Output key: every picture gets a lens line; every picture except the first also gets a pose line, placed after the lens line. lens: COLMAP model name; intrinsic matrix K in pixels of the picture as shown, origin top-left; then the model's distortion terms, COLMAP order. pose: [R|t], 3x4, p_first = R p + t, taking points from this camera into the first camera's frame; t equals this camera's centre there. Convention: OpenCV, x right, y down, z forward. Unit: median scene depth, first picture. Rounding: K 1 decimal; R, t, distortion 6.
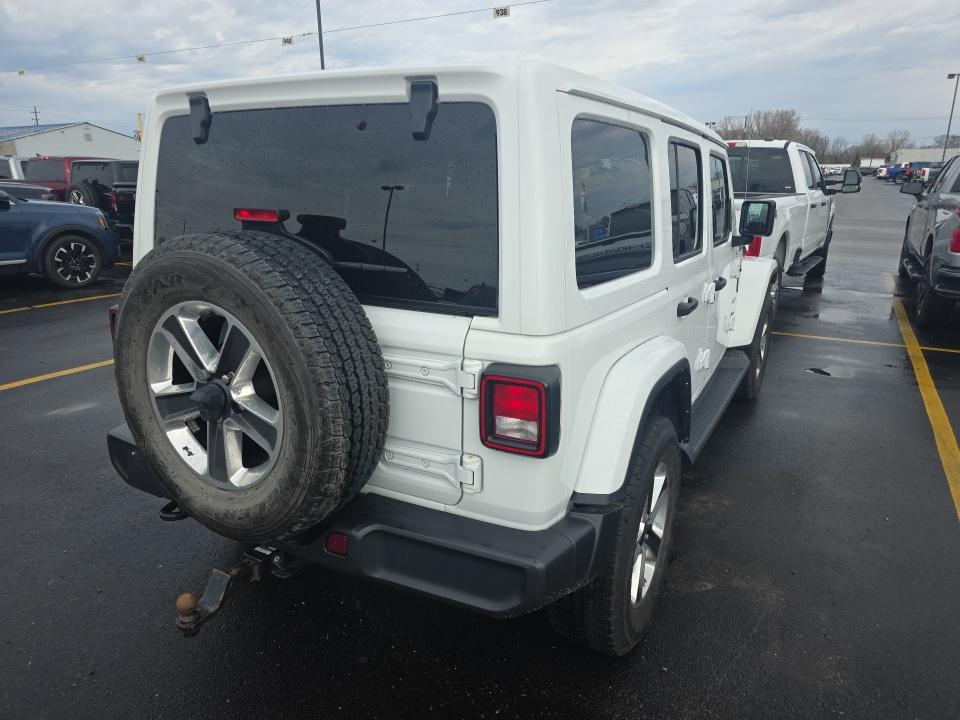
lens RADIAL K [[657.3, 0, 478.9], [0, 657.3, 368.1], [0, 0, 1]] dist [0.048235, -0.040301]
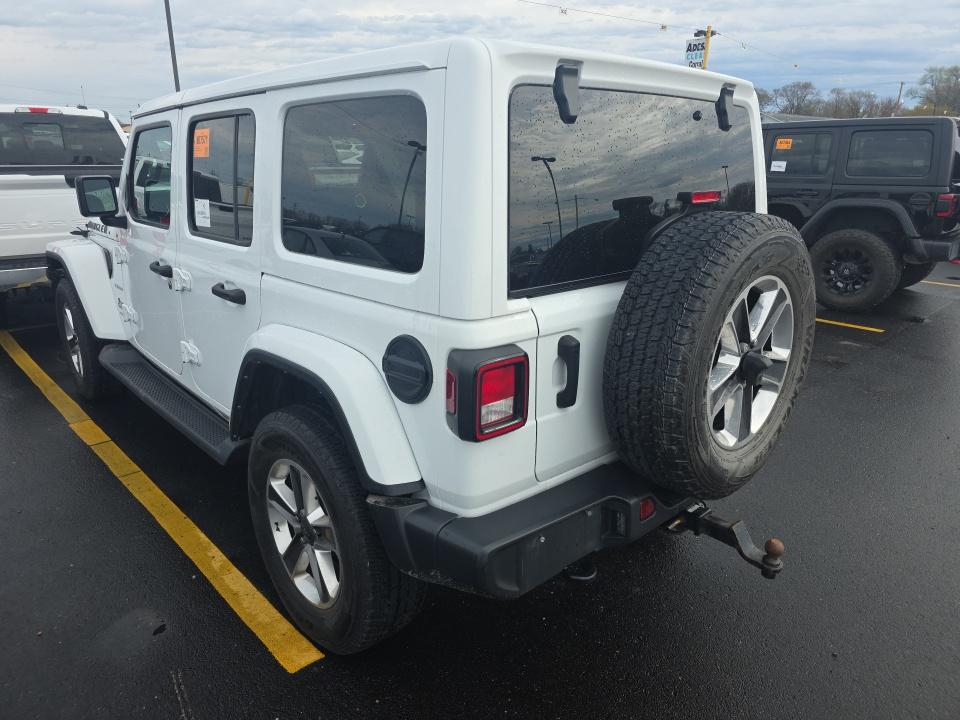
lens RADIAL K [[657.7, 0, 480.0], [0, 657.7, 360.0], [0, 0, 1]] dist [0.054548, -0.045562]
pose [[0.303281, -0.290979, 0.907387, -1.580418], [0.262573, 0.940891, 0.213962, -0.324732], [-0.916011, 0.173364, 0.361758, 1.042478]]
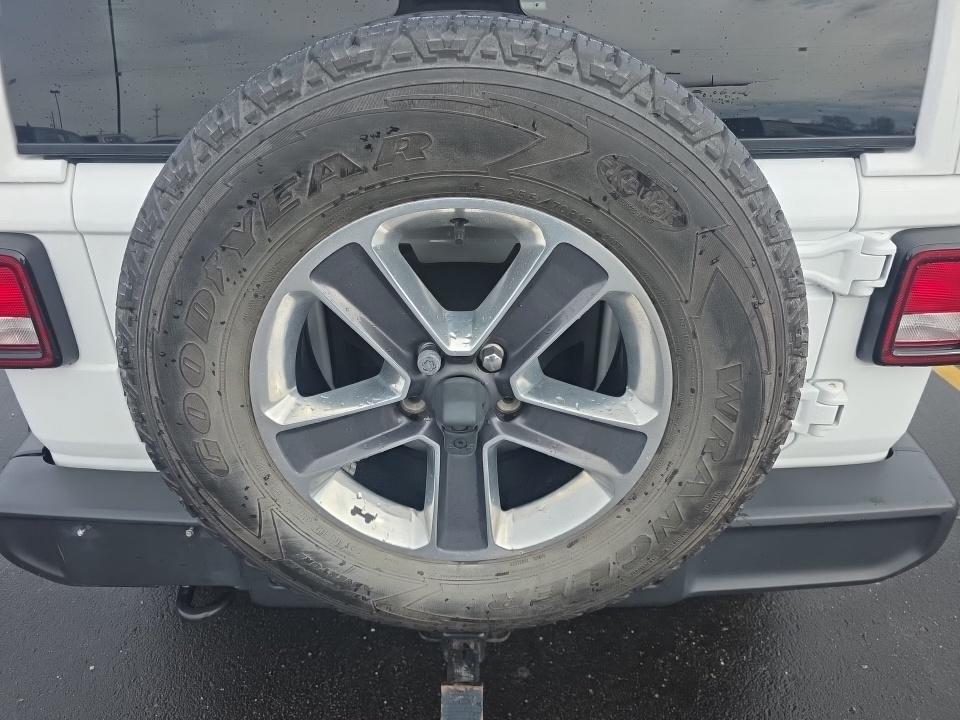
lens RADIAL K [[659.4, 0, 470.6], [0, 659.4, 380.4], [0, 0, 1]] dist [0.041675, -0.046574]
pose [[0.874792, -0.257243, 0.410566, -0.601330], [0.152046, 0.950356, 0.271489, -0.101471], [-0.460022, -0.175072, 0.870477, 0.608326]]
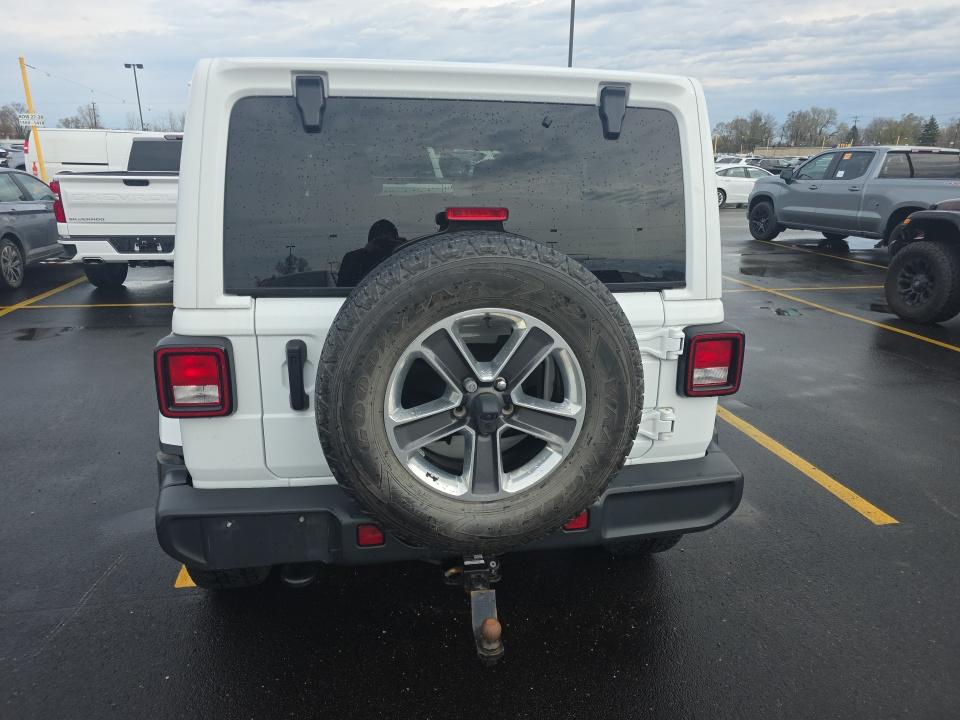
lens RADIAL K [[657.7, 0, 480.0], [0, 657.7, 360.0], [0, 0, 1]] dist [0.054548, -0.045562]
pose [[0.777478, -0.177295, 0.603402, -0.997396], [0.168270, 0.983105, 0.072047, -0.095813], [-0.605981, 0.045519, 0.794176, 0.258067]]
